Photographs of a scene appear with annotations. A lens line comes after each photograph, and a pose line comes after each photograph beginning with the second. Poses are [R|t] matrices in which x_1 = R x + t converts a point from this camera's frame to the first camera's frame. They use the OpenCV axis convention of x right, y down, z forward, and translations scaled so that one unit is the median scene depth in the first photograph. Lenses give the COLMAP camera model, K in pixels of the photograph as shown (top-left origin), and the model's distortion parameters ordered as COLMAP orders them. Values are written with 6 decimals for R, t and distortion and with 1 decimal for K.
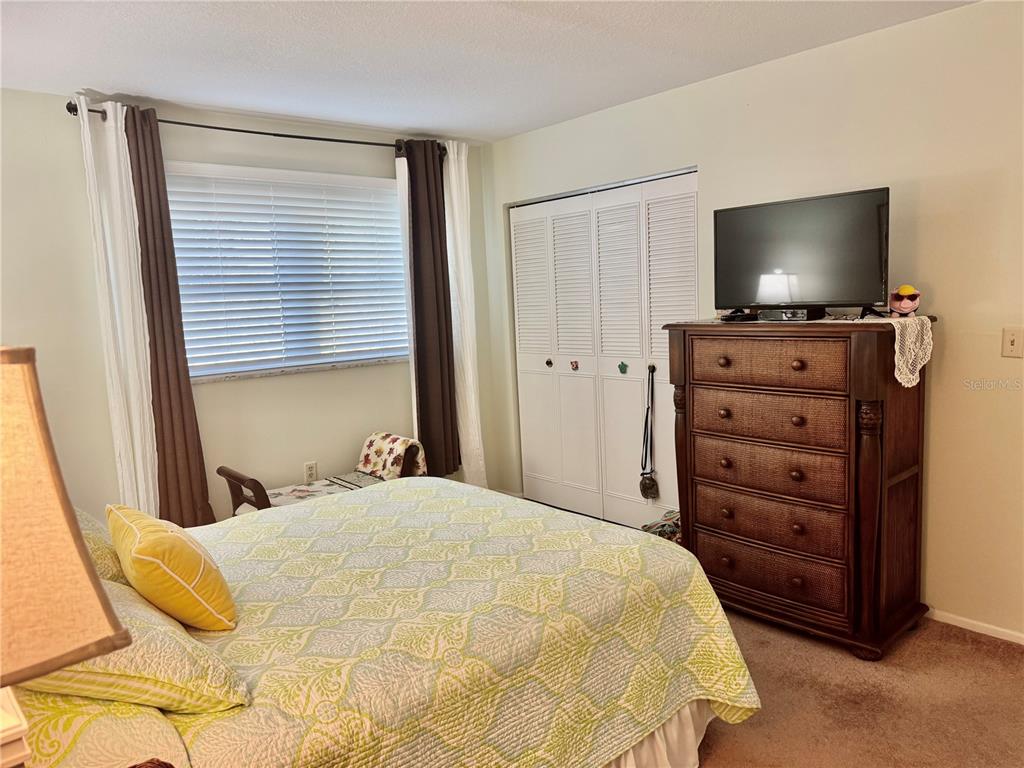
lens RADIAL K [[720.4, 0, 512.0], [0, 720.4, 384.0], [0, 0, 1]] dist [0.094764, -0.104340]
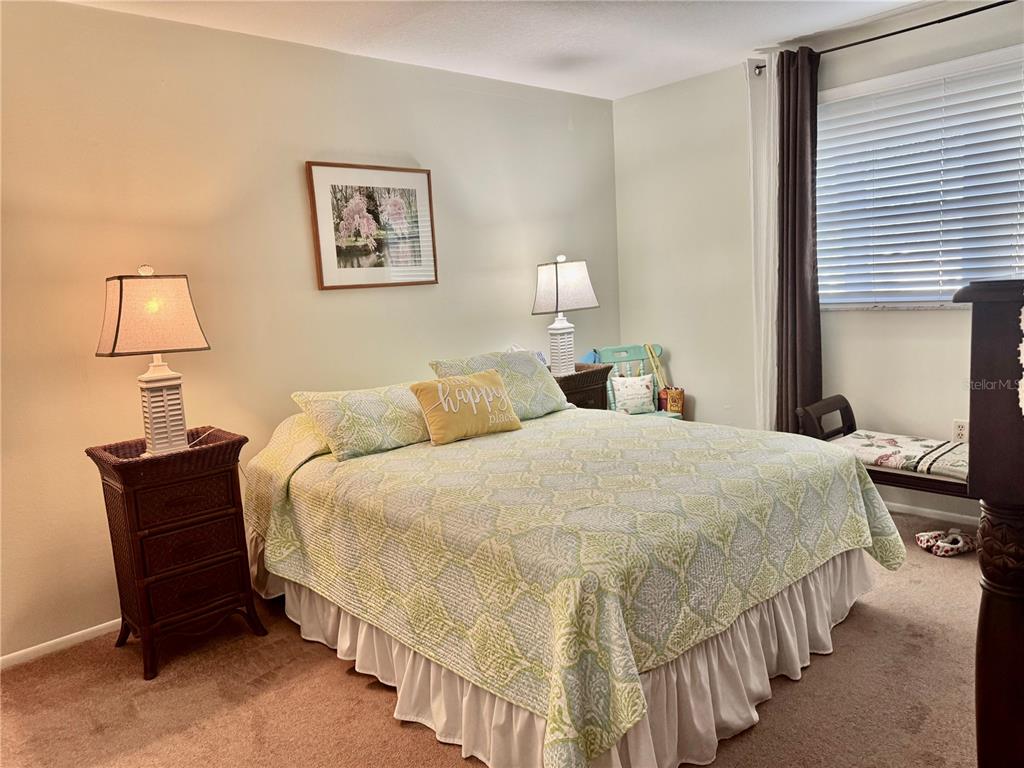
lens RADIAL K [[720.4, 0, 512.0], [0, 720.4, 384.0], [0, 0, 1]] dist [0.094764, -0.104340]
pose [[0.022653, 0.182164, -0.983007, 1.167037], [-0.067265, 0.981309, 0.180299, -0.110136], [0.997478, 0.062037, 0.034482, 1.060563]]
